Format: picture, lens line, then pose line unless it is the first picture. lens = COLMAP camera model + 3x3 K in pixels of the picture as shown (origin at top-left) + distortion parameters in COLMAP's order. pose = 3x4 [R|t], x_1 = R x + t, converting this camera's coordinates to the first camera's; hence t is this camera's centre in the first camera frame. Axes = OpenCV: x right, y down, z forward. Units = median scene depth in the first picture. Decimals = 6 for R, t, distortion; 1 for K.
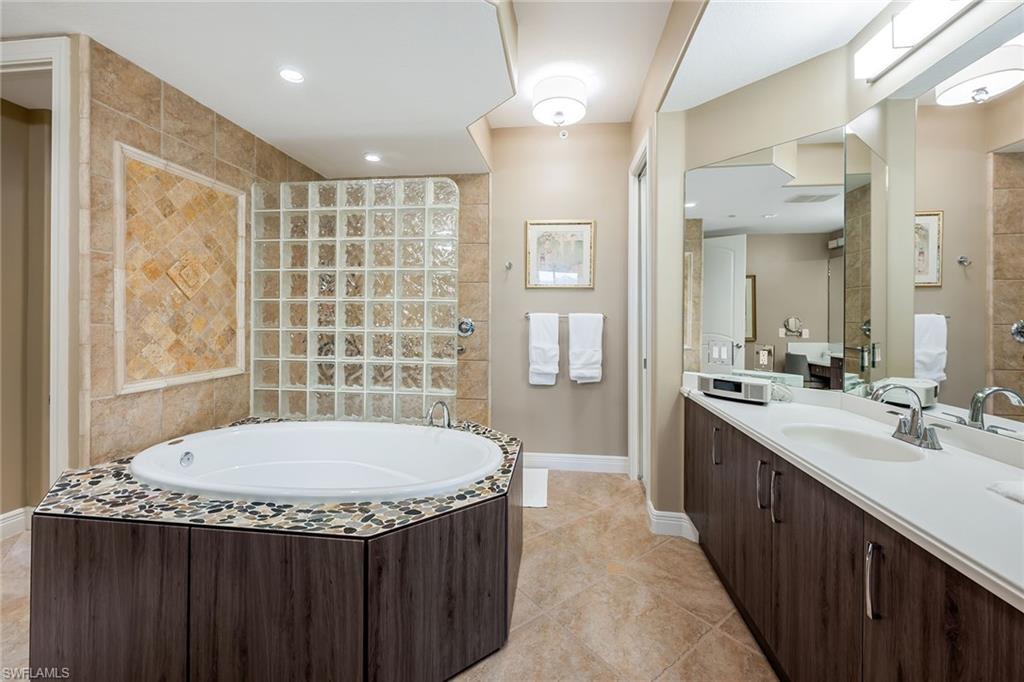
lens RADIAL K [[417.0, 0, 510.9], [0, 417.0, 319.0], [0, 0, 1]] dist [-0.000887, -0.000301]
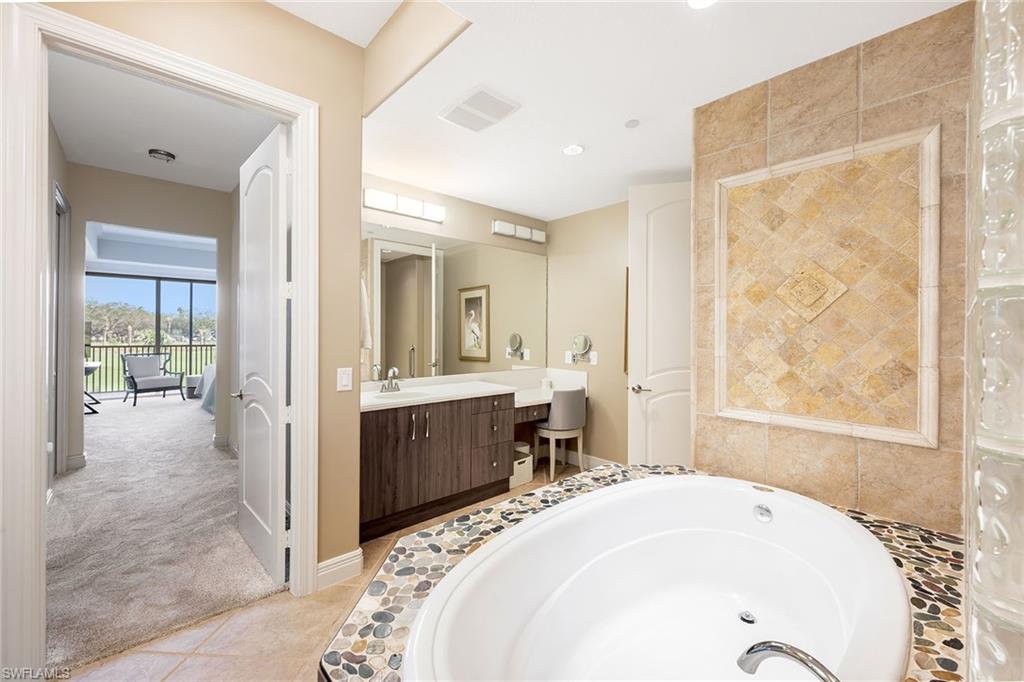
lens RADIAL K [[409.7, 0, 512.5], [0, 409.7, 330.2], [0, 0, 1]] dist [-0.000718, -0.000006]
pose [[-0.648476, -0.012807, -0.761127, 0.197270], [-0.013854, 0.999891, -0.005021, -0.023861], [0.761109, 0.007289, -0.648583, 1.242464]]
